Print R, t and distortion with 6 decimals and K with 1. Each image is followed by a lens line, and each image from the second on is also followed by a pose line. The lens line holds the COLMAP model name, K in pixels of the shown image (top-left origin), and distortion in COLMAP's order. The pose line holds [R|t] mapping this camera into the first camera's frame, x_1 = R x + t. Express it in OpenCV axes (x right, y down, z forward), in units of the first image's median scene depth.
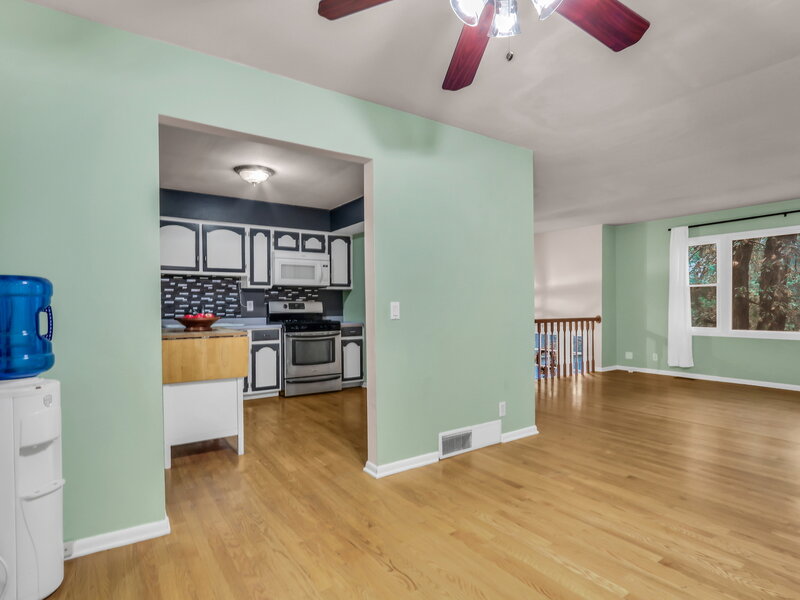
lens RADIAL K [[418.2, 0, 393.7], [0, 418.2, 304.6], [0, 0, 1]] dist [-0.015750, 0.000414]
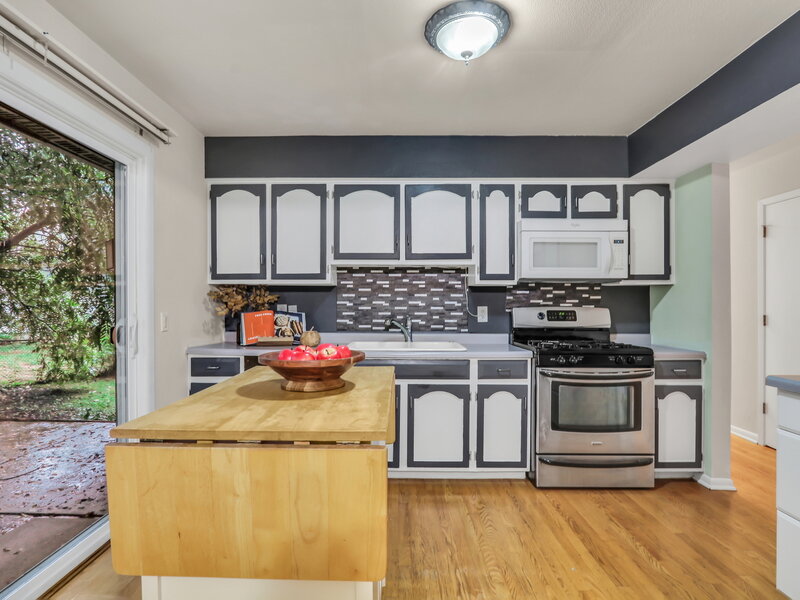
lens RADIAL K [[418.2, 0, 393.7], [0, 418.2, 304.6], [0, 0, 1]] dist [-0.015750, 0.000414]
pose [[0.818715, 0.007944, -0.574145, -0.098727], [-0.006321, 0.999968, 0.004822, -0.013364], [0.574165, -0.000319, 0.818740, 0.427111]]
